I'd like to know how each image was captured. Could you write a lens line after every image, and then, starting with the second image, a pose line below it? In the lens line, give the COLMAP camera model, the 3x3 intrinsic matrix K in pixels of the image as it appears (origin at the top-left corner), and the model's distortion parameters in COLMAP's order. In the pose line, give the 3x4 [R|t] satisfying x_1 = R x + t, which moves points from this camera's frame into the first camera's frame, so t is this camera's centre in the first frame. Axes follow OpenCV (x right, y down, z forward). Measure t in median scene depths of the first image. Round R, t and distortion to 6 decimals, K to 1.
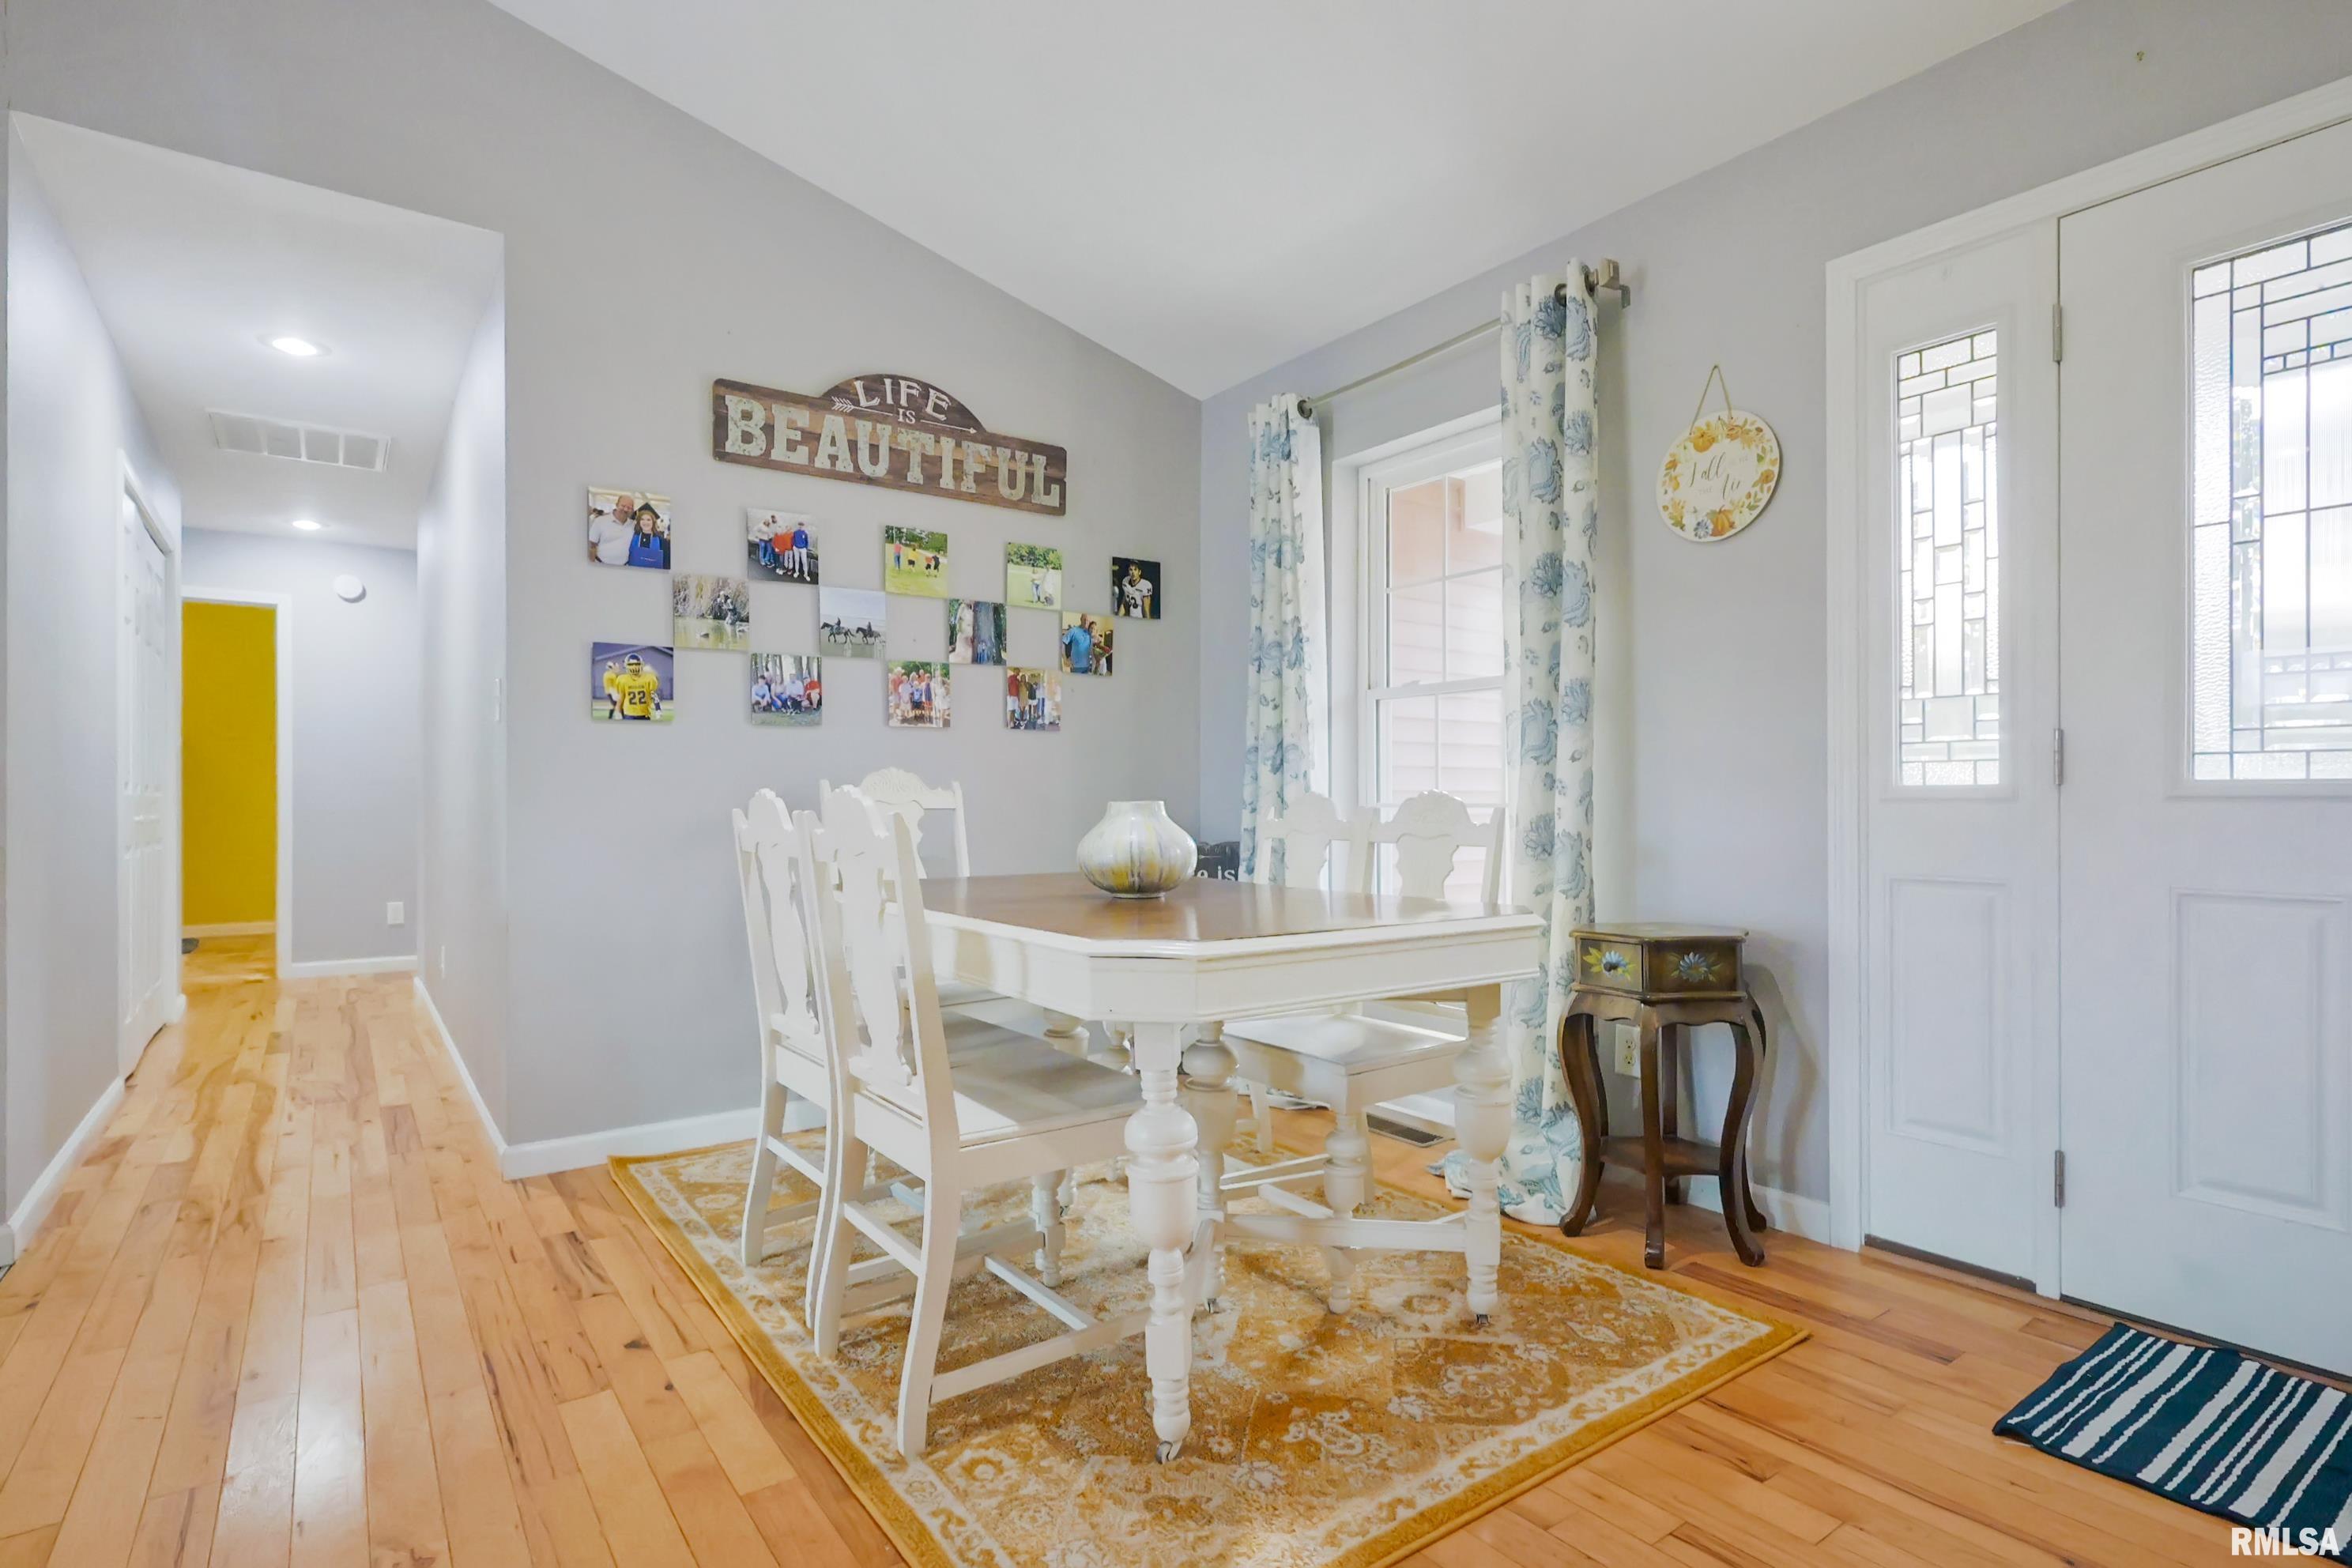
lens RADIAL K [[1162.6, 0, 1177.0], [0, 1162.6, 802.9], [0, 0, 1]] dist [-0.006814, 0.002363]
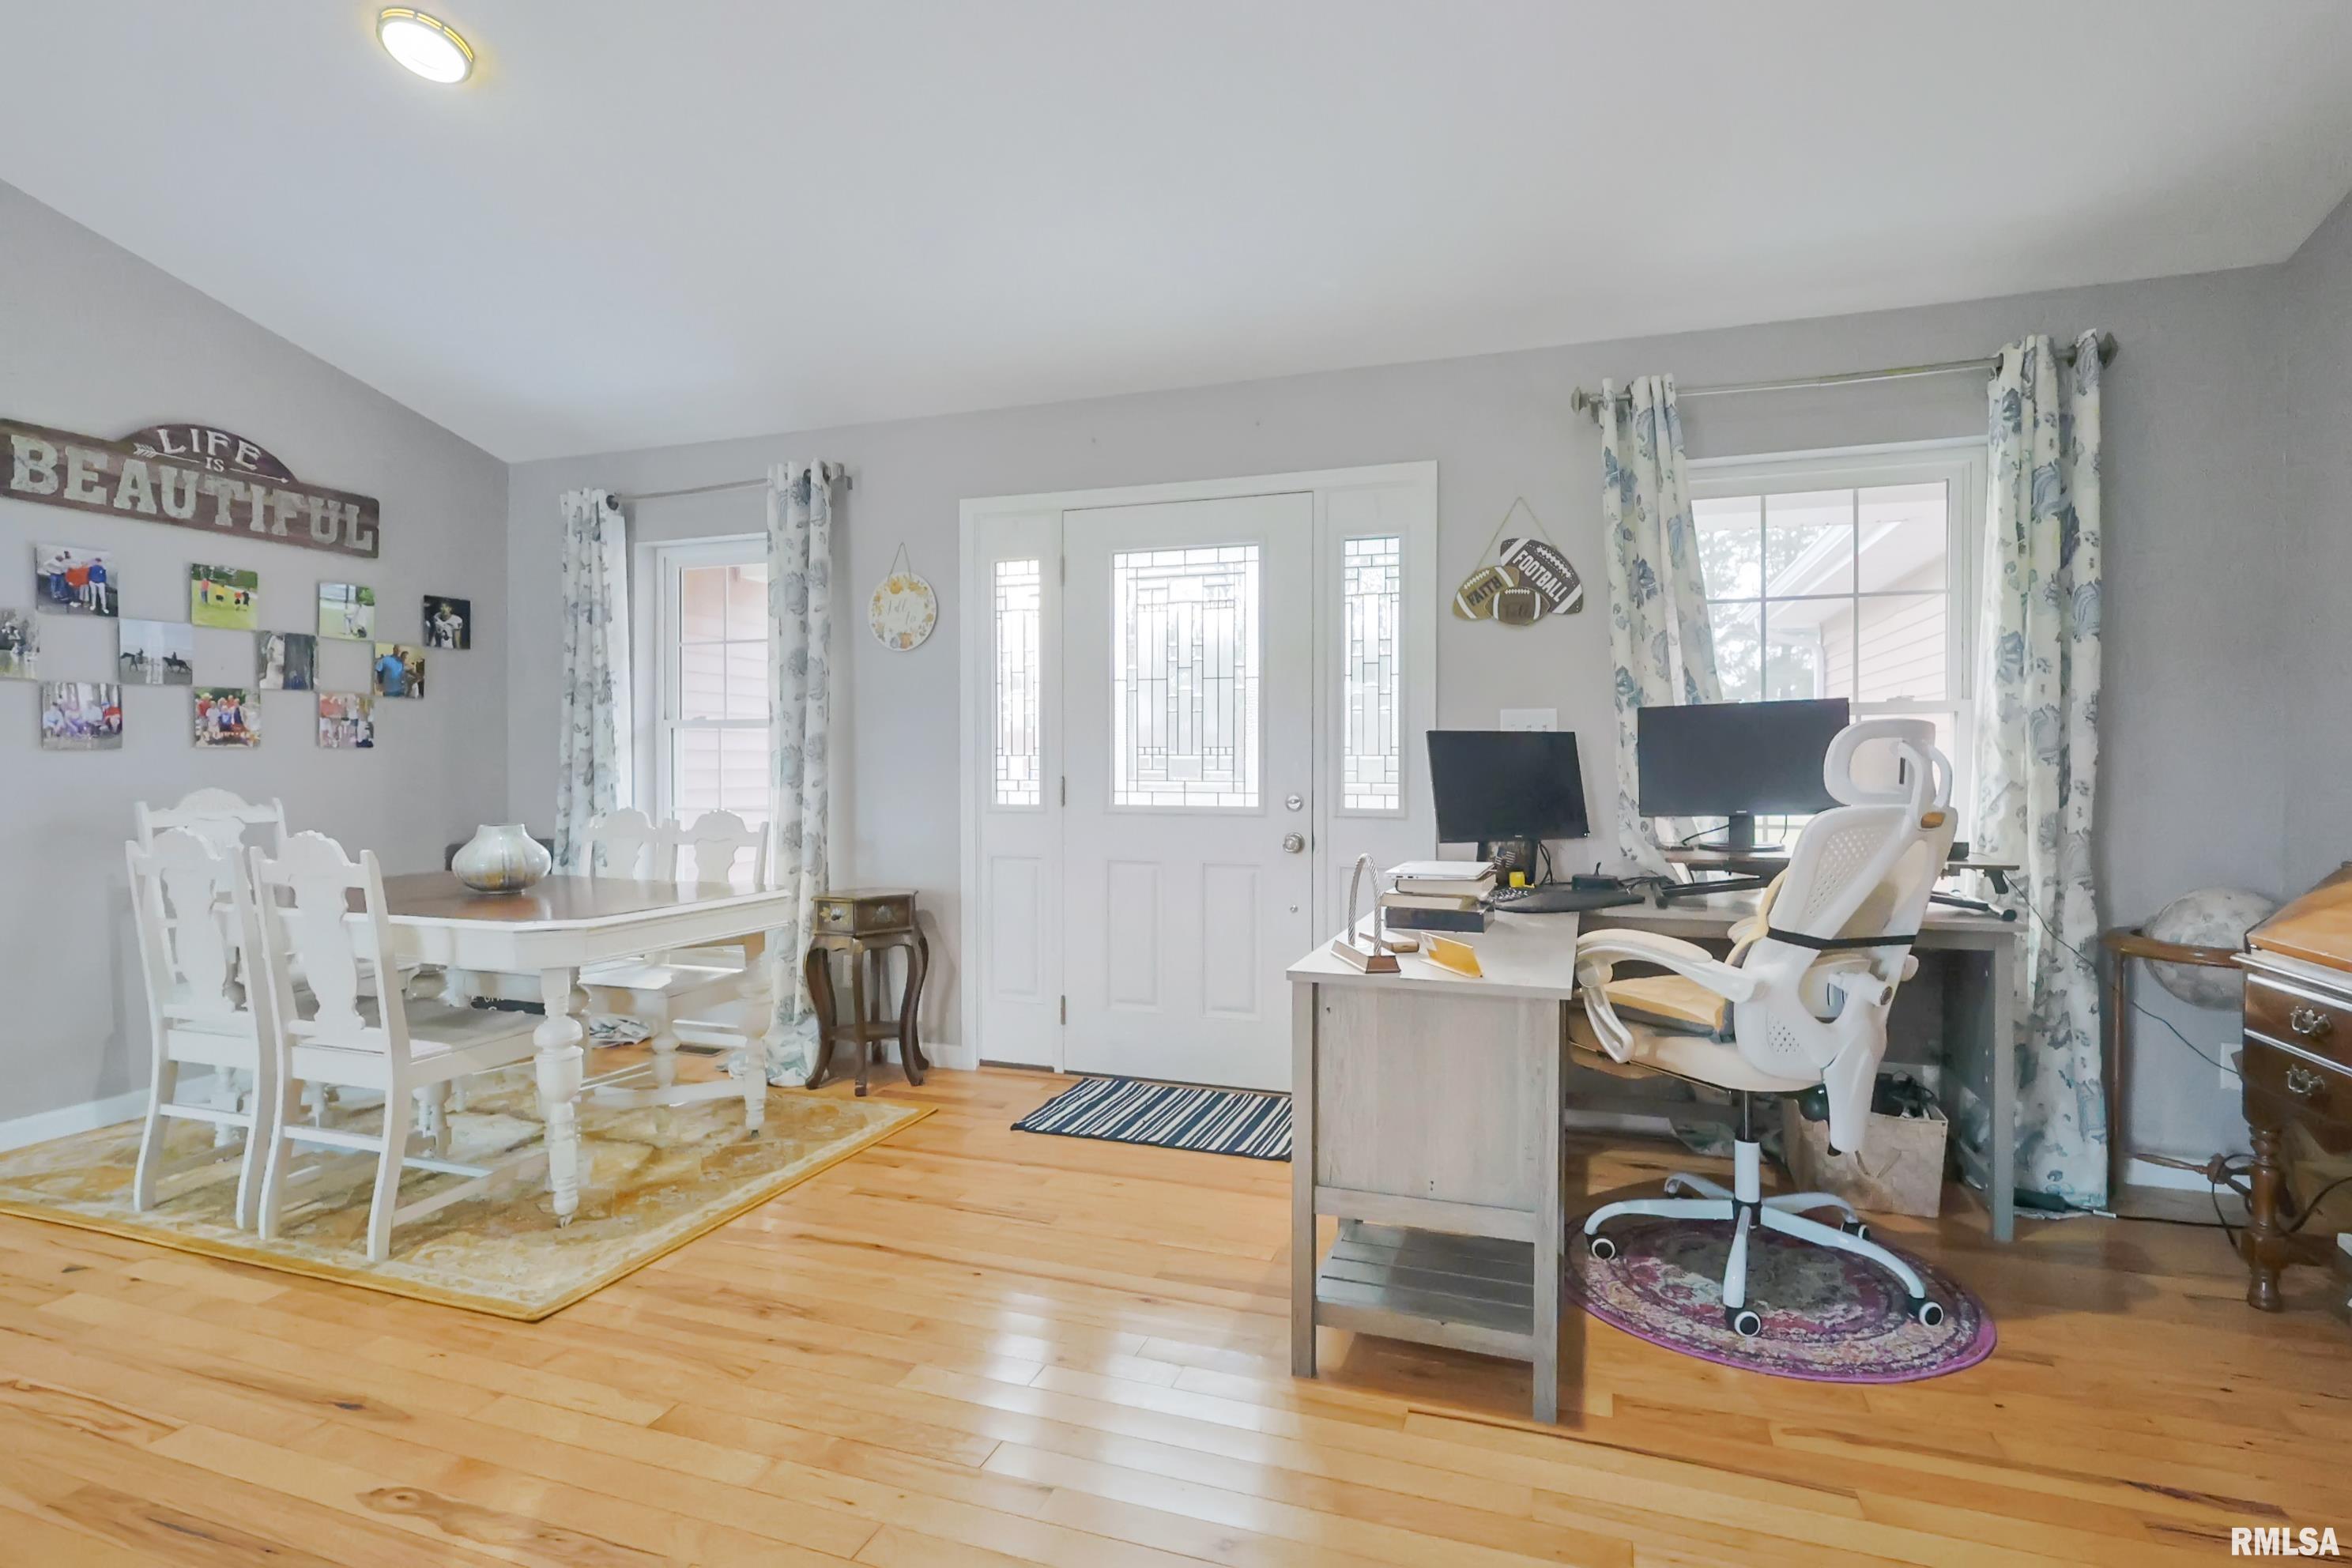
lens RADIAL K [[1162.6, 0, 1176.0], [0, 1162.6, 771.1], [0, 0, 1]] dist [-0.006814, 0.002363]
pose [[0.822912, -0.002490, 0.568163, -0.147023], [-0.000699, 0.999985, 0.005396, -0.068157], [-0.568168, -0.004838, 0.822899, -0.566569]]
